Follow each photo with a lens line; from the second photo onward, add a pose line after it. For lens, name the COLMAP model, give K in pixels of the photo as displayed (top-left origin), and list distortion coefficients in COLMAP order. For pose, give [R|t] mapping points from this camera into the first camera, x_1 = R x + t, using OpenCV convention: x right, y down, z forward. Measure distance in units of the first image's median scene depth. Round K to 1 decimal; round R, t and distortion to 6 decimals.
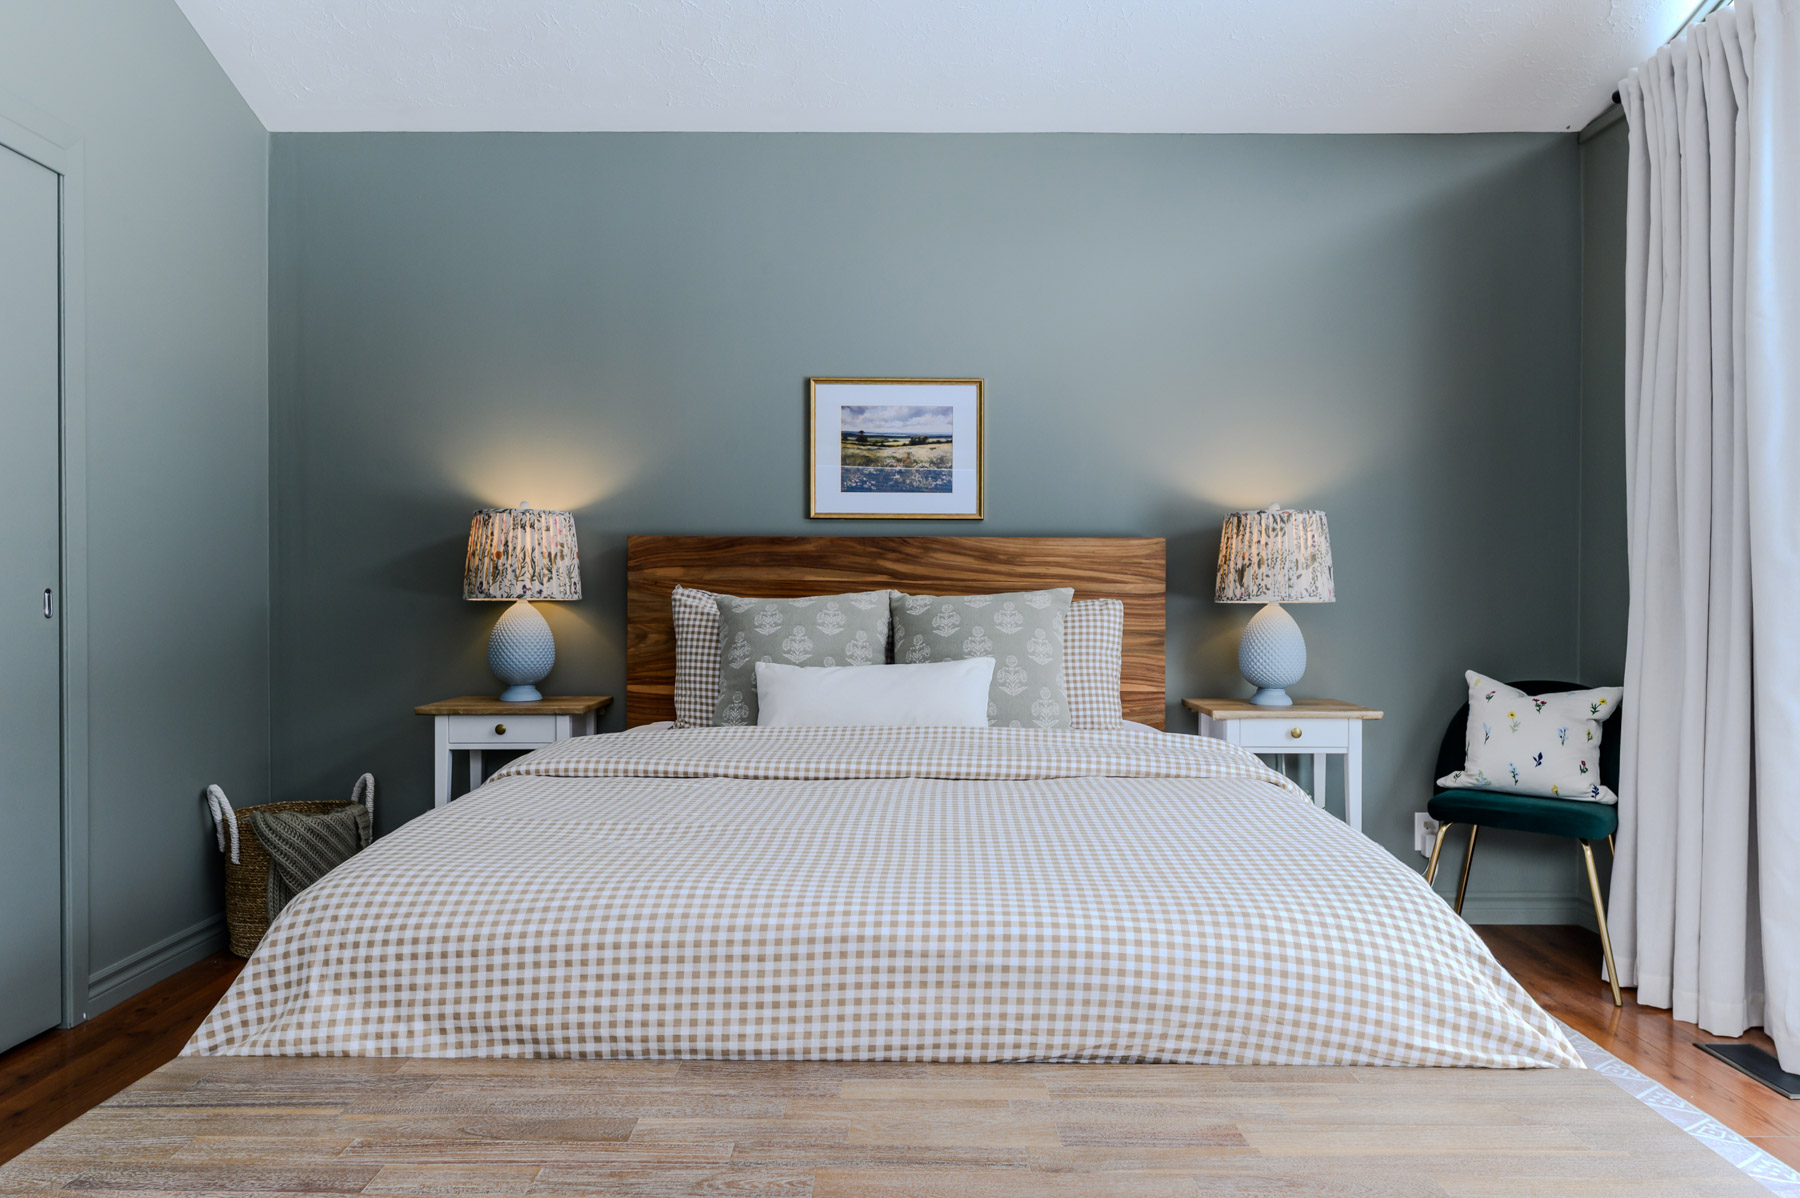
lens RADIAL K [[1156.1, 0, 898.9], [0, 1156.1, 608.2], [0, 0, 1]] dist [-0.001674, 0.003833]
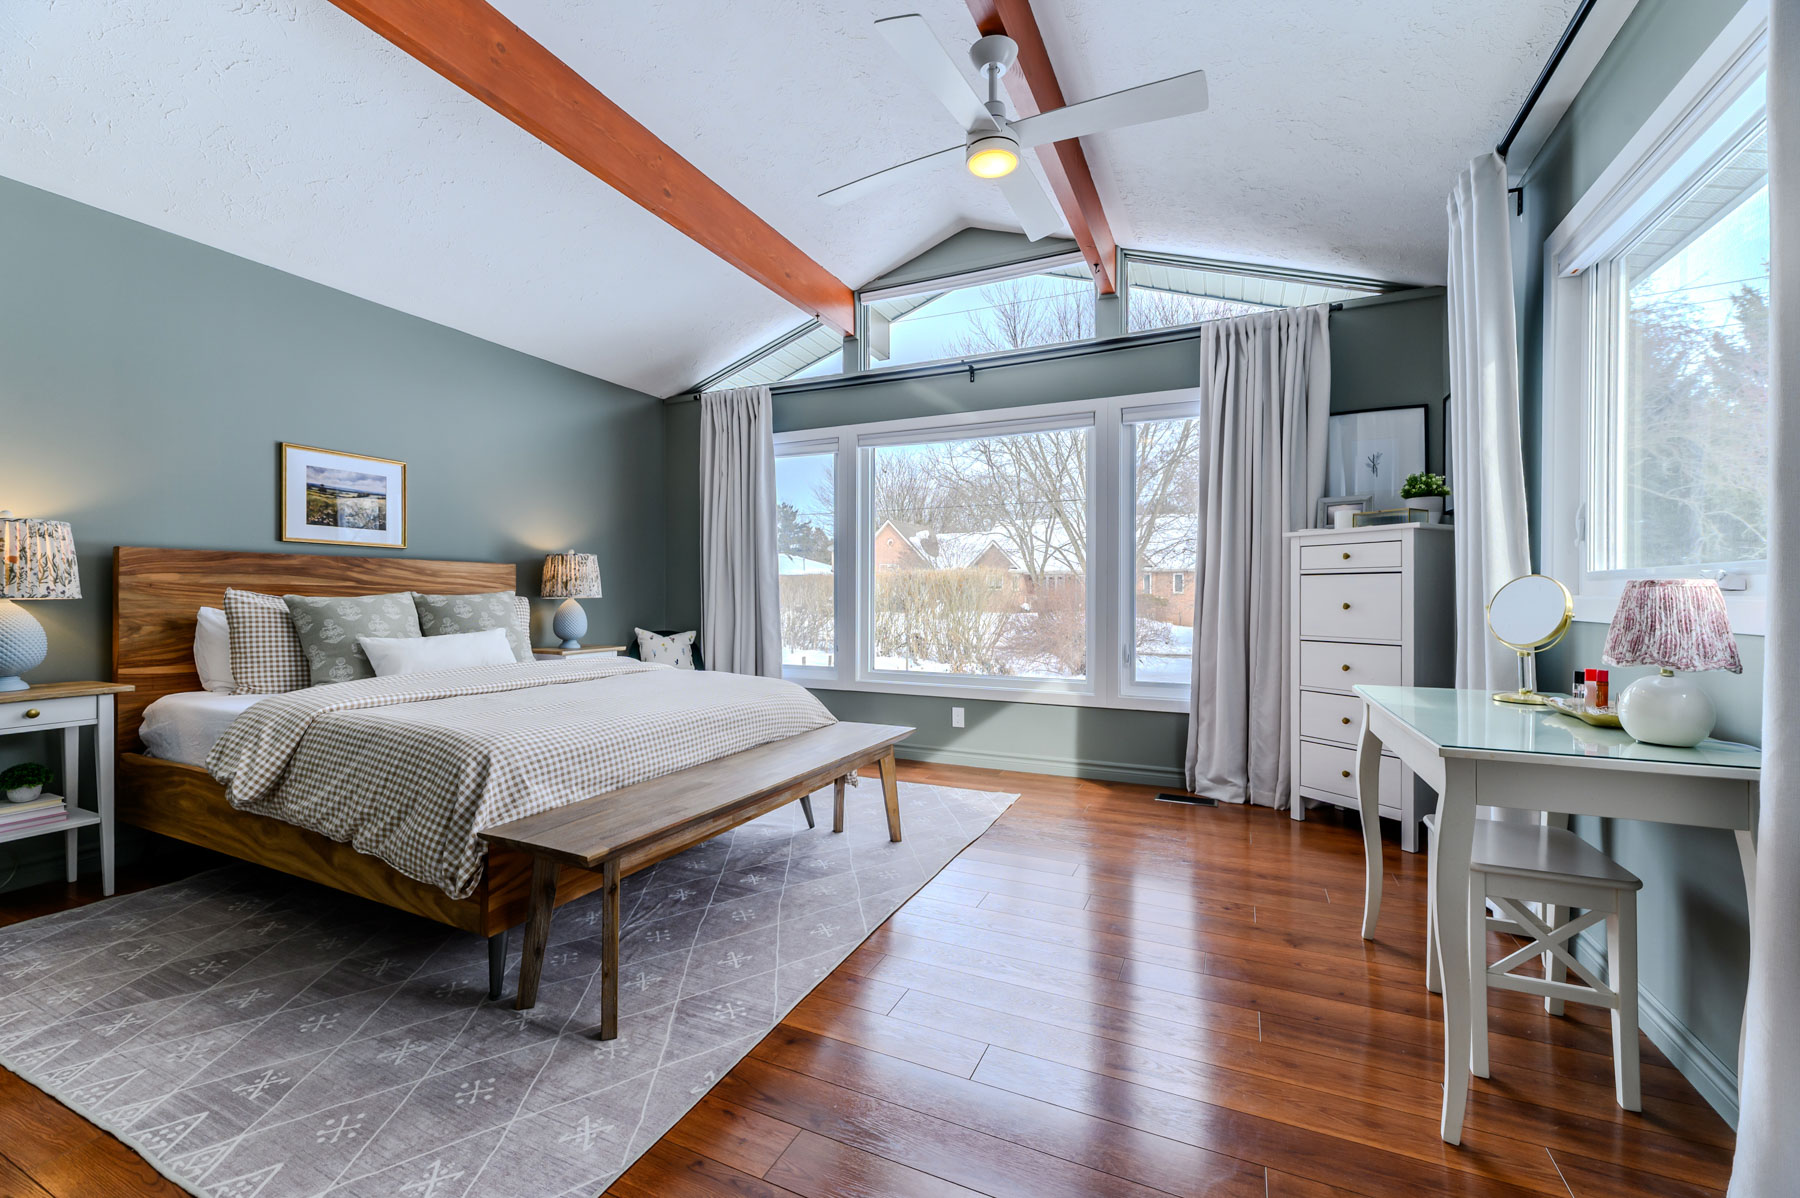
lens RADIAL K [[723.3, 0, 901.9], [0, 723.3, 595.2], [0, 0, 1]] dist [0.000614, 0.000092]
pose [[0.419726, -0.001653, 0.907649, -0.609939], [0.010414, 0.999941, -0.002994, -0.000356], [-0.907591, 0.010709, 0.419719, -0.070463]]
